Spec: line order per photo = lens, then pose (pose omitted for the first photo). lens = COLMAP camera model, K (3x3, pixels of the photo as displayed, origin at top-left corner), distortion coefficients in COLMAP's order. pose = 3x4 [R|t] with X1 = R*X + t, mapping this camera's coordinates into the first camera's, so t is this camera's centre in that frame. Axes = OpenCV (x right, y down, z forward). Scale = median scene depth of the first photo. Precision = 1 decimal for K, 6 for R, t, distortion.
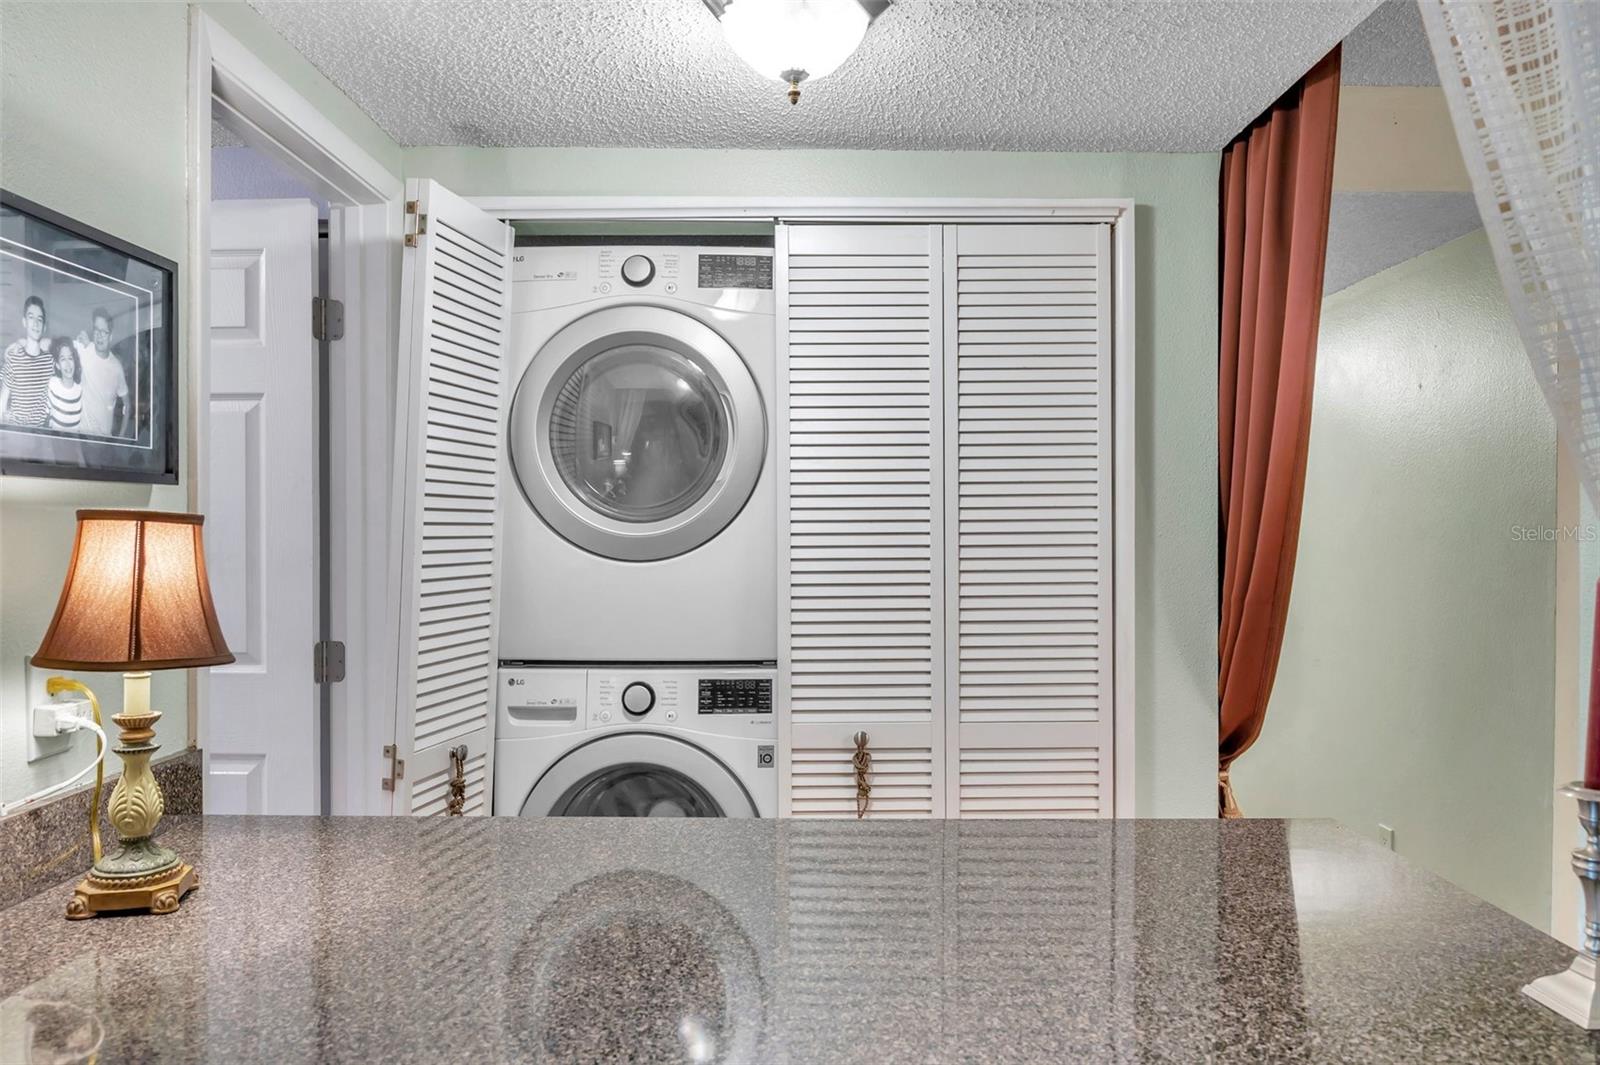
lens RADIAL K [[1132.2, 0, 806.2], [0, 1132.2, 535.4], [0, 0, 1]] dist [-0.006375, 0.003627]
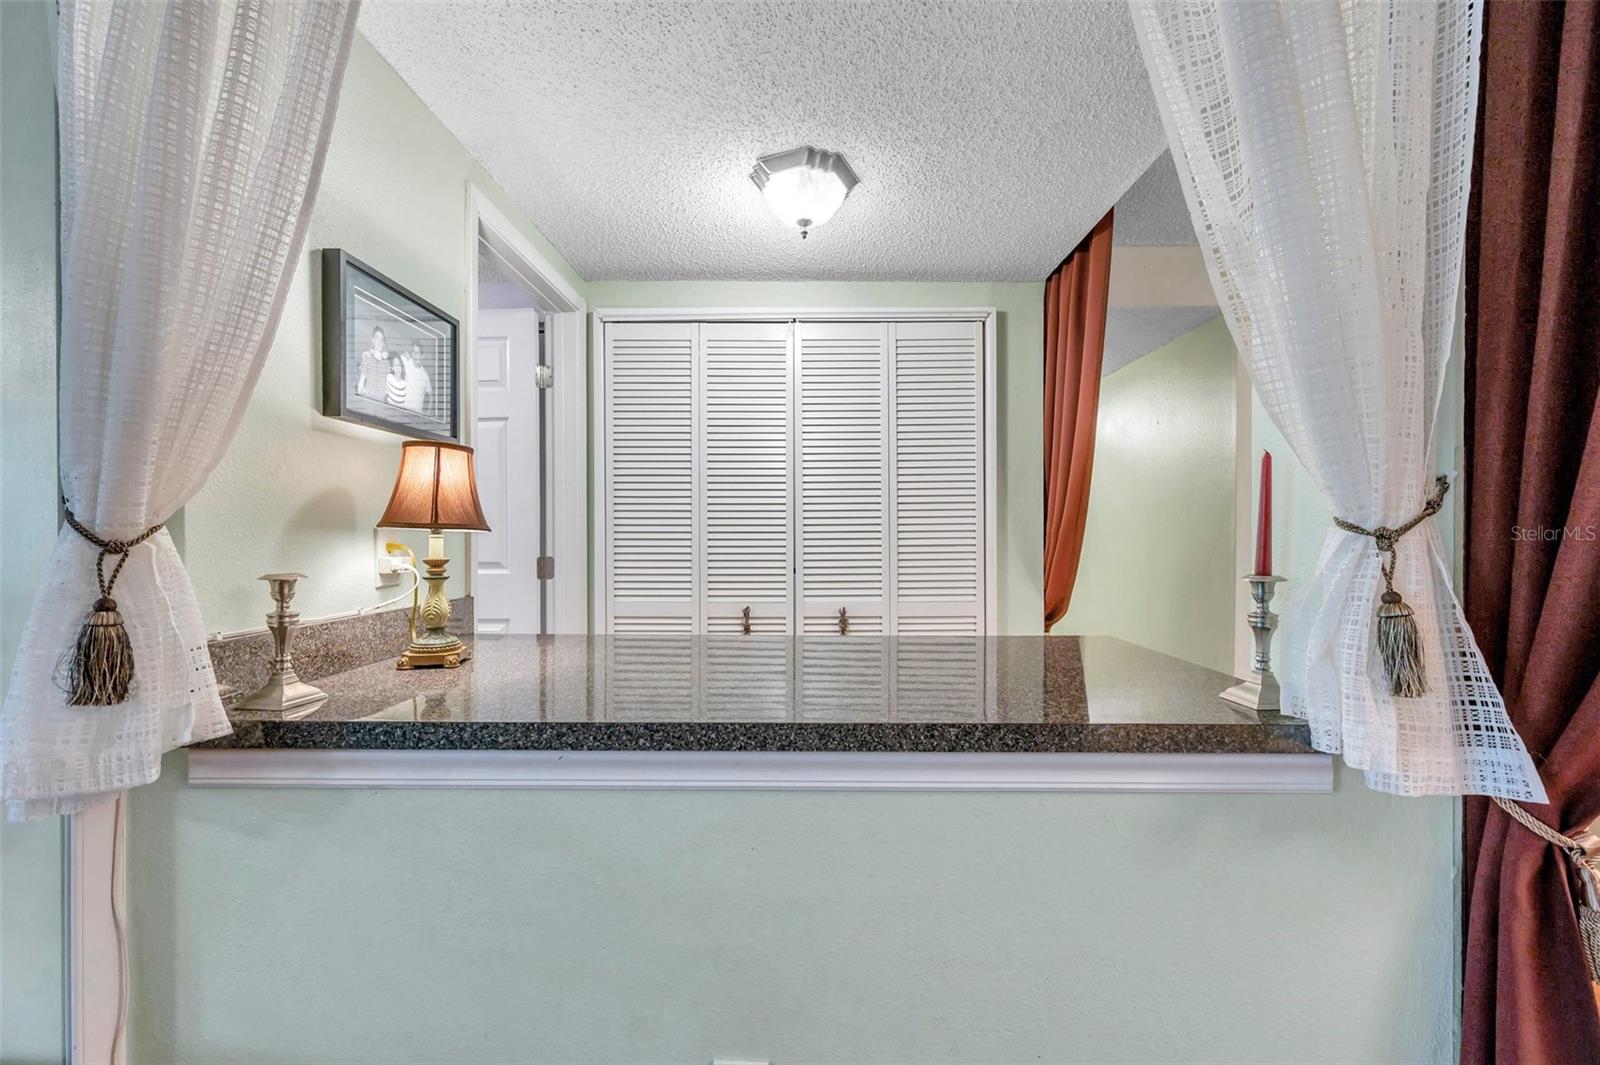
lens RADIAL K [[632.1, 0, 804.7], [0, 632.1, 536.3], [0, 0, 1]] dist [-0.001040, -0.000339]
pose [[0.999928, -0.001580, -0.011853, 0.001328], [0.001581, 0.999999, 0.000079, 0.101833], [0.011853, -0.000098, 0.999930, 0.007278]]
